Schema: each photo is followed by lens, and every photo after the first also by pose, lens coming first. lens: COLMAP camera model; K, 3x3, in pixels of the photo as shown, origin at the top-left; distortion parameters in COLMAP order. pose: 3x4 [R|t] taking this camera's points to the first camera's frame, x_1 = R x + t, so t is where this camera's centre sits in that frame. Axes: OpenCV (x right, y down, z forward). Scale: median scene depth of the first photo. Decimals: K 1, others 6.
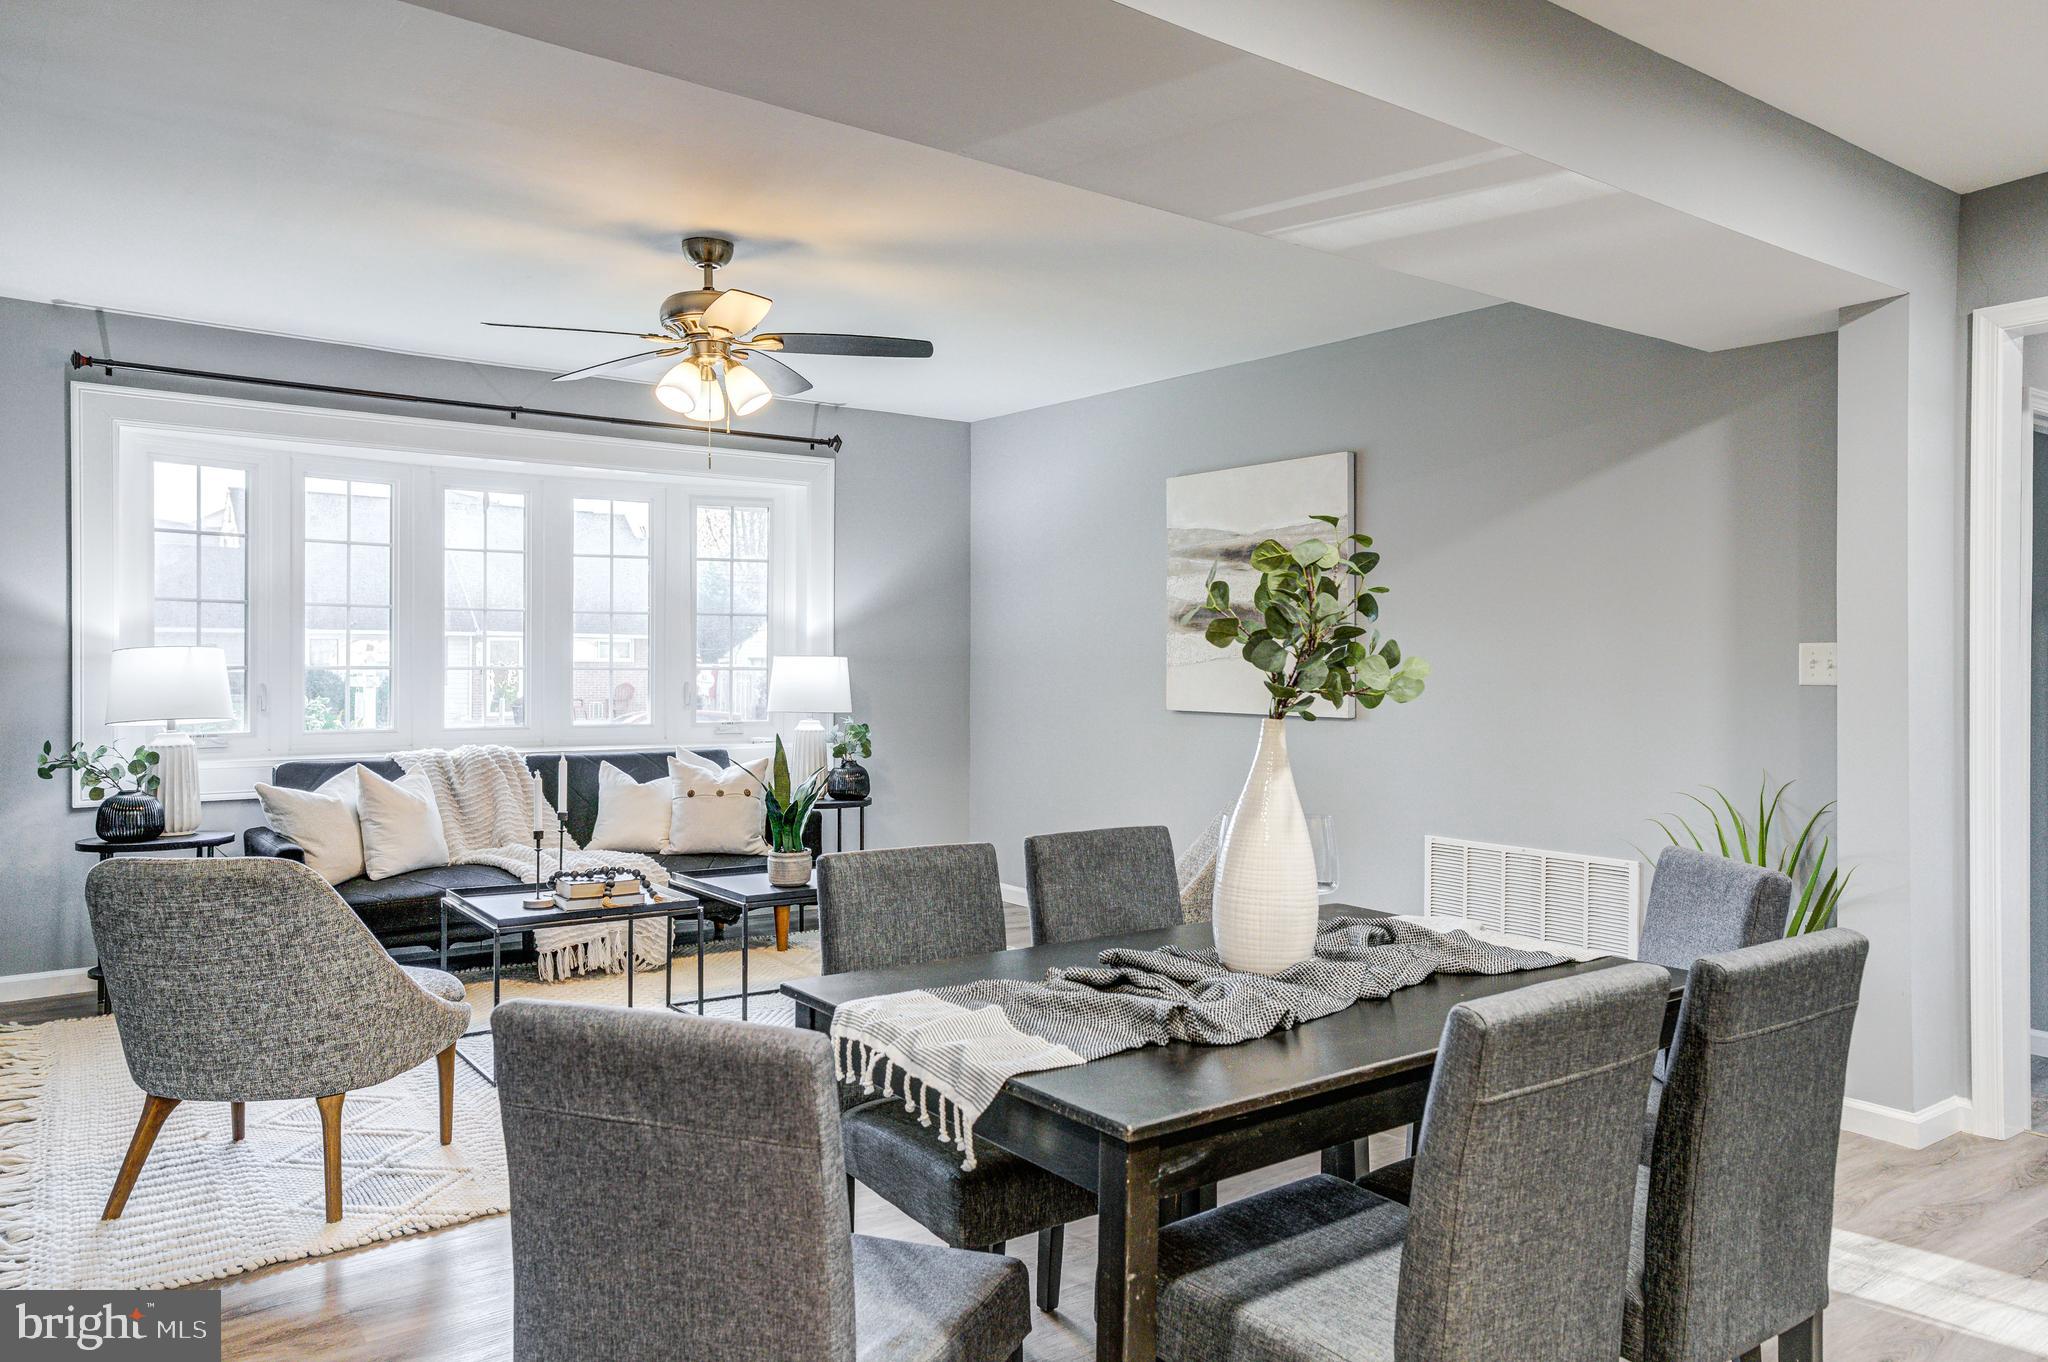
lens RADIAL K [[1392.6, 0, 995.4], [0, 1392.6, 667.4], [0, 0, 1]] dist [0.002007, 0.022375]
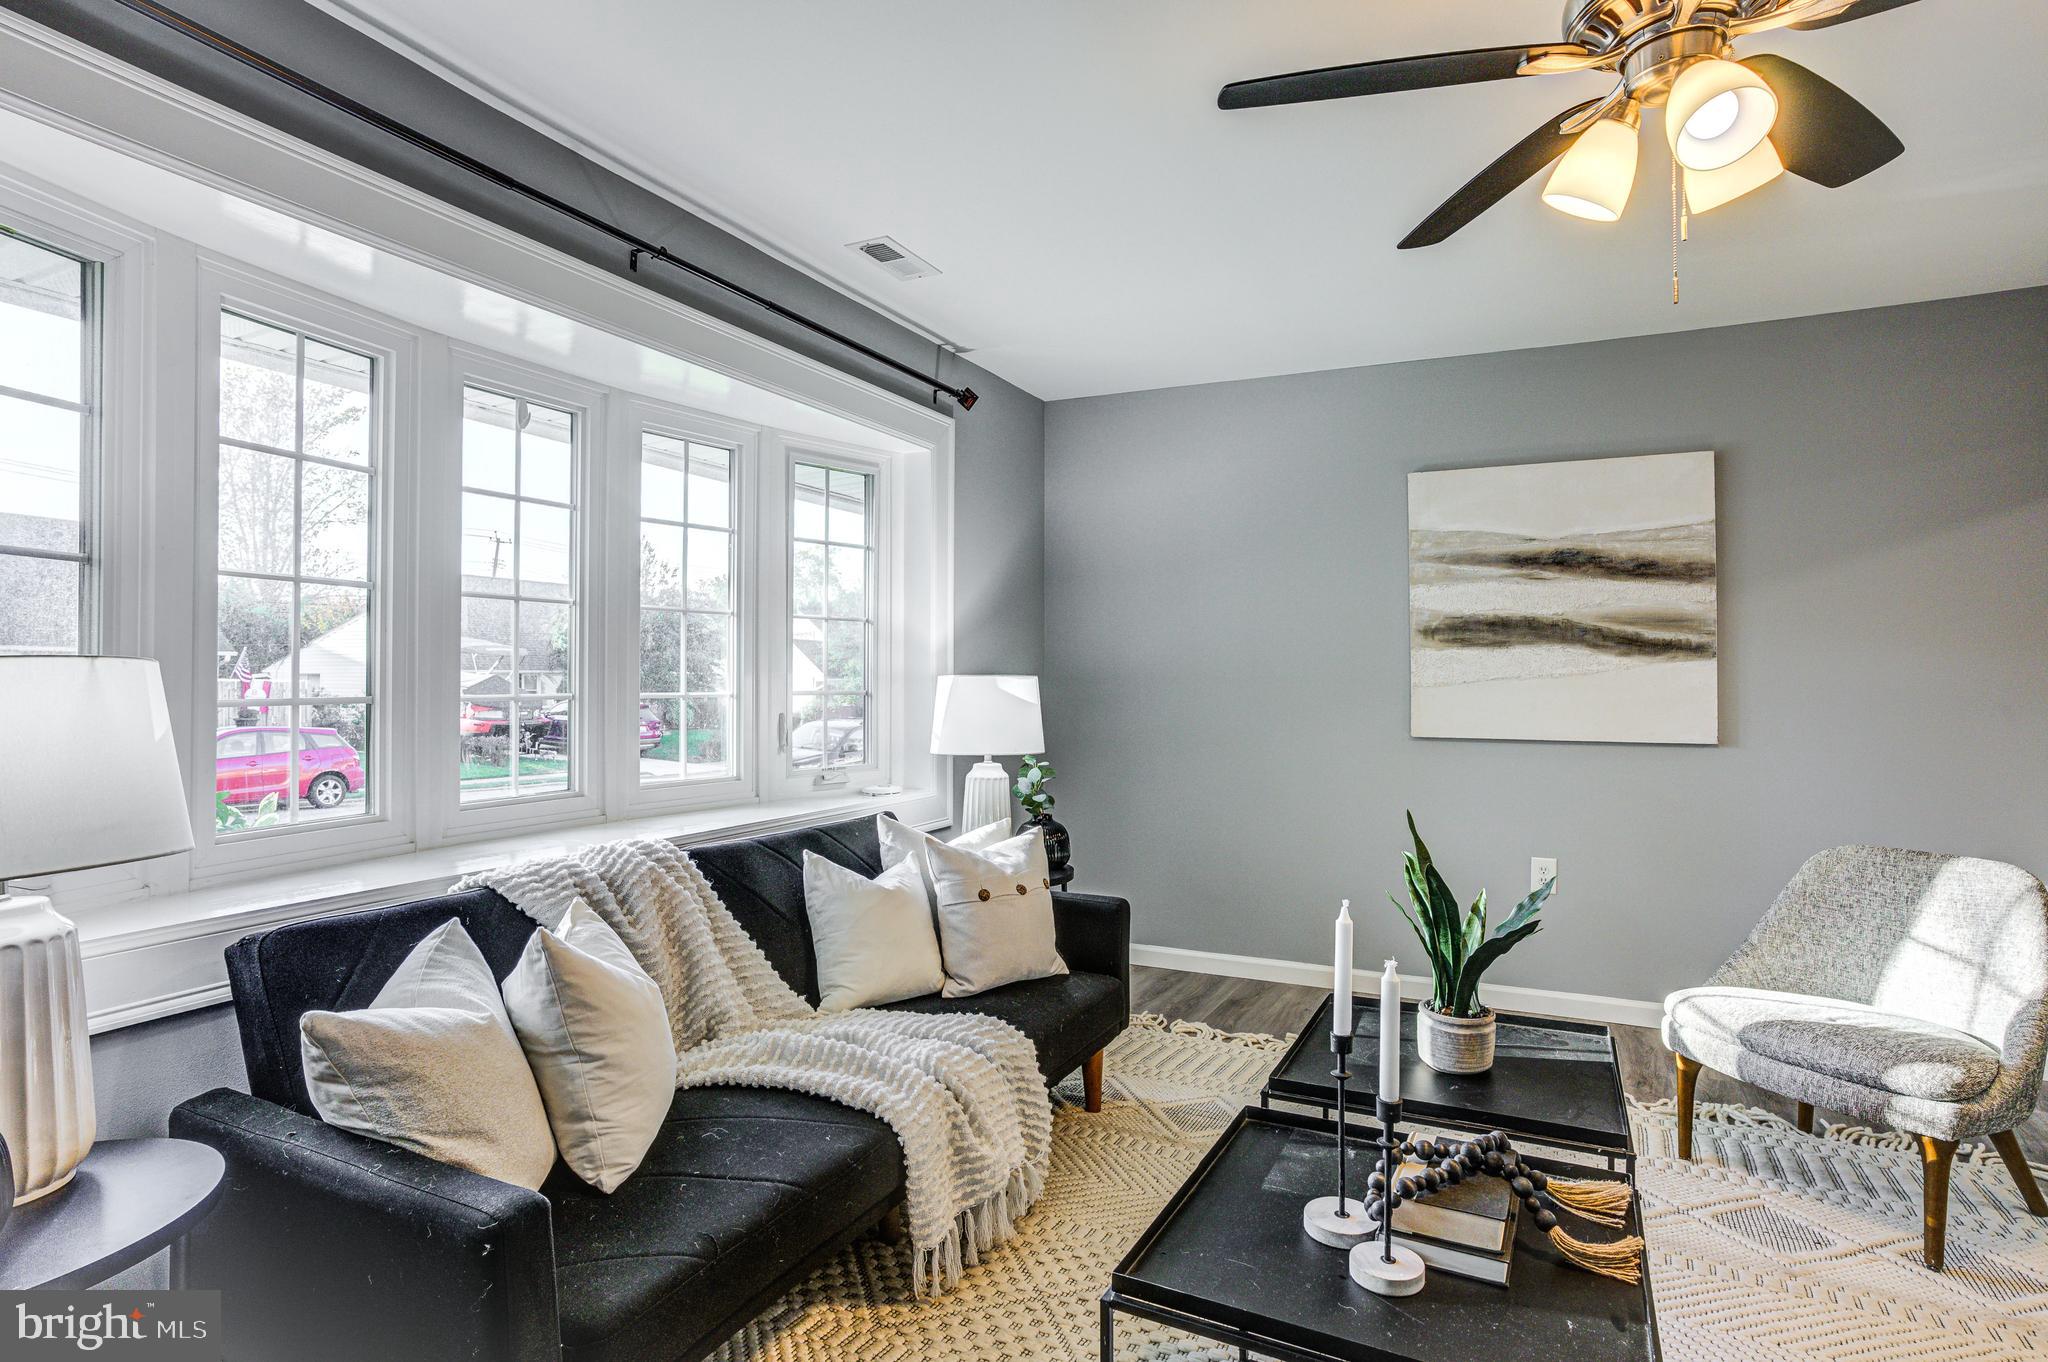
lens RADIAL K [[1036.9, 0, 1032.9], [0, 1036.9, 666.3], [0, 0, 1]] dist [-0.054739, 0.031472]
pose [[0.882992, 0.001676, 0.469384, -0.398087], [0.003251, 0.999948, -0.009687, -0.007921], [-0.469376, 0.010079, 0.882941, 0.543563]]
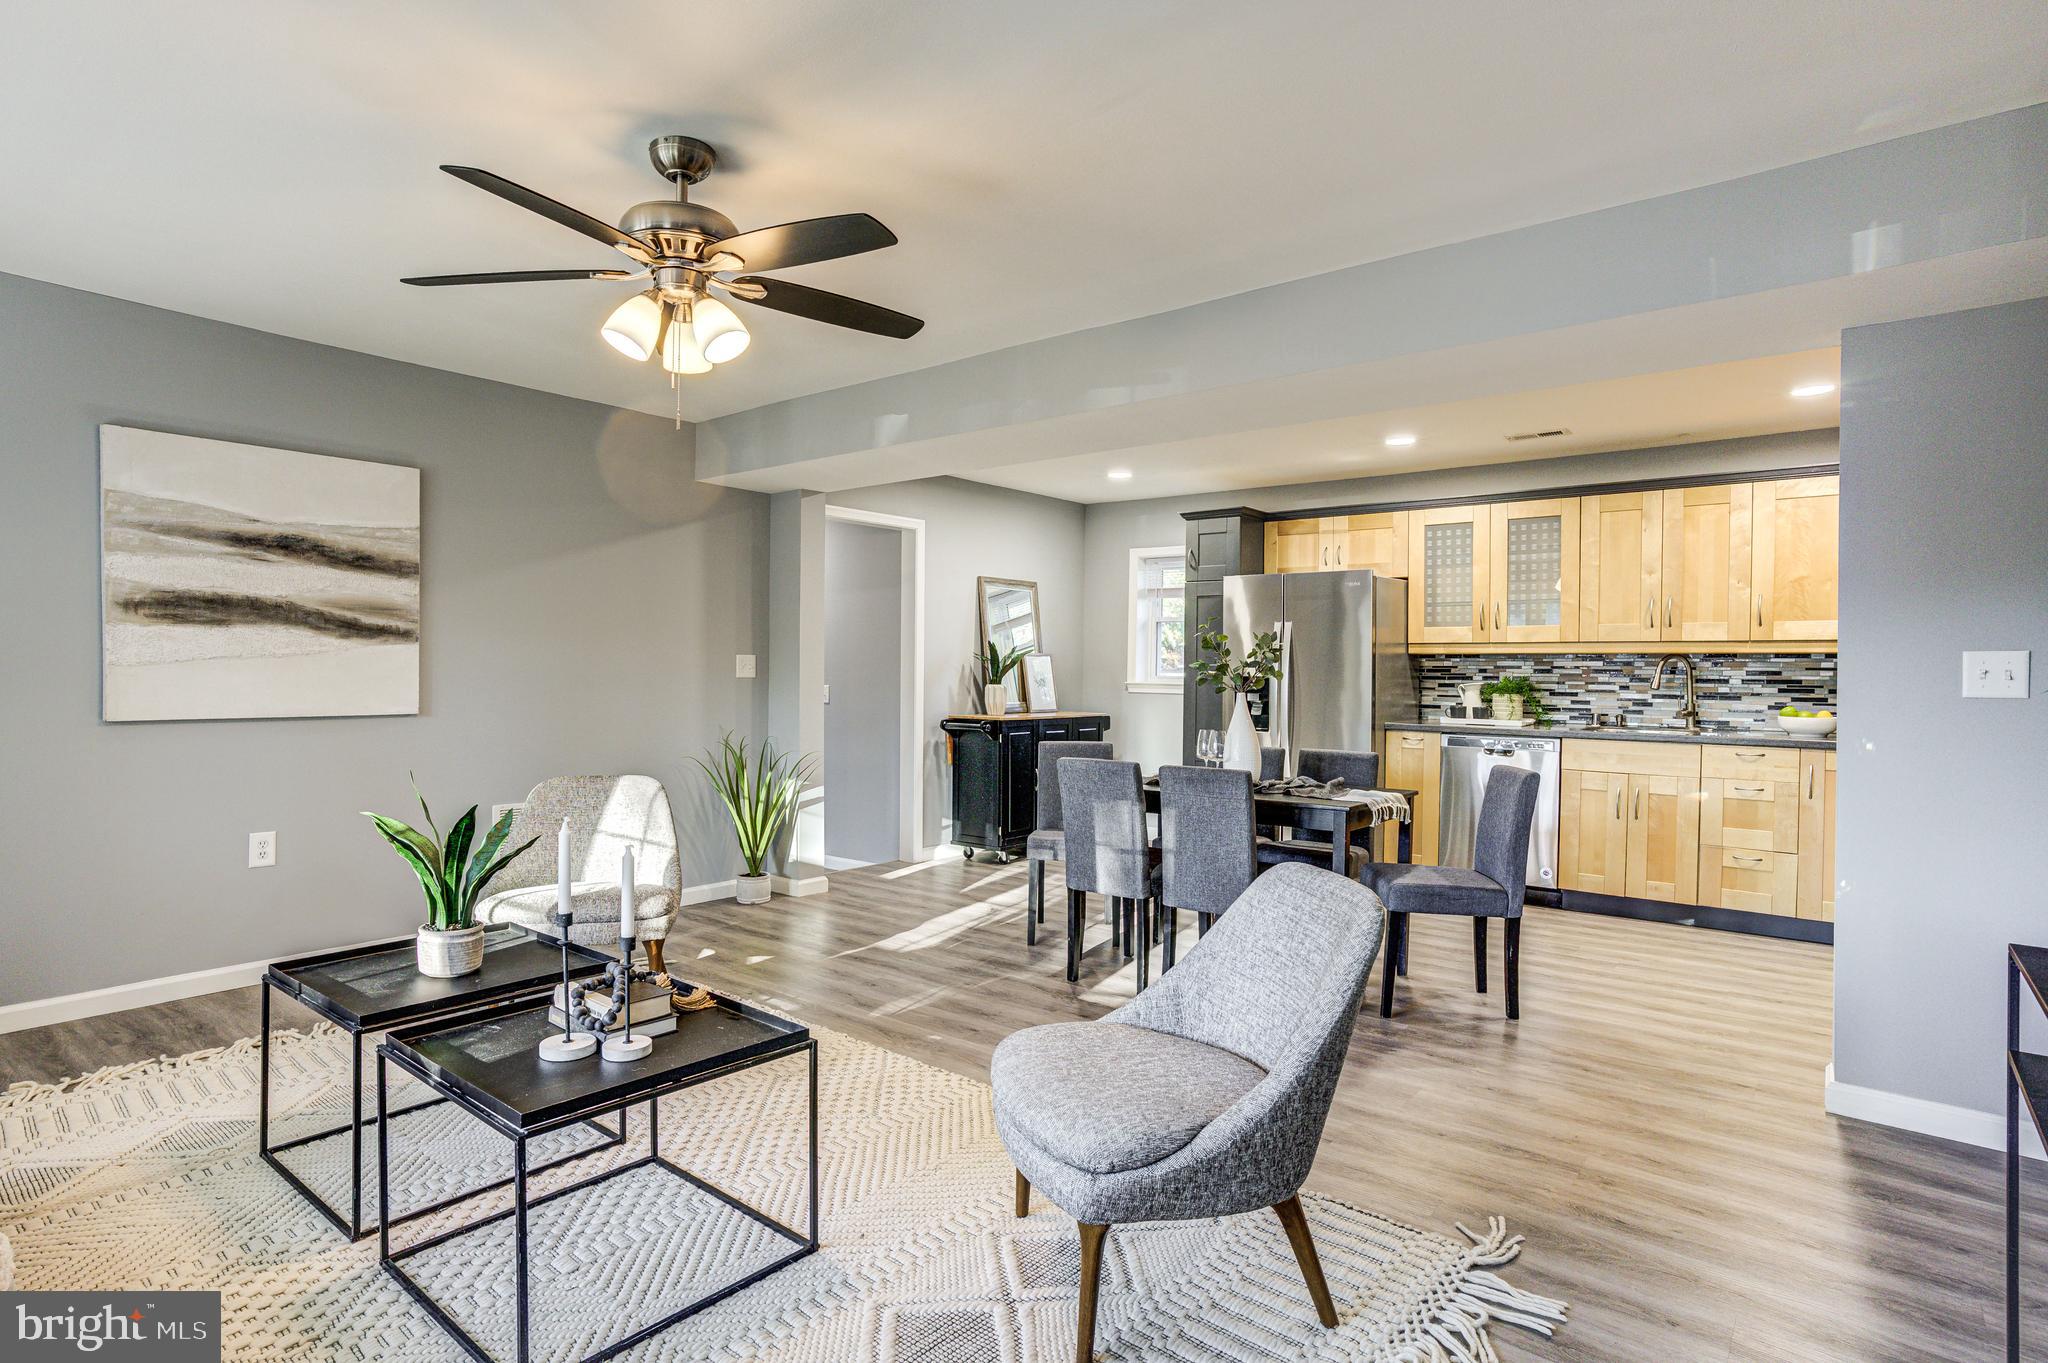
lens RADIAL K [[1069.4, 0, 1029.7], [0, 1069.4, 686.0], [0, 0, 1]] dist [-0.035572, 0.013778]
pose [[-0.282050, -0.024601, 0.959084, -0.596451], [-0.010125, 0.999692, 0.022665, -0.007820], [-0.959346, -0.003318, -0.282212, 0.676106]]
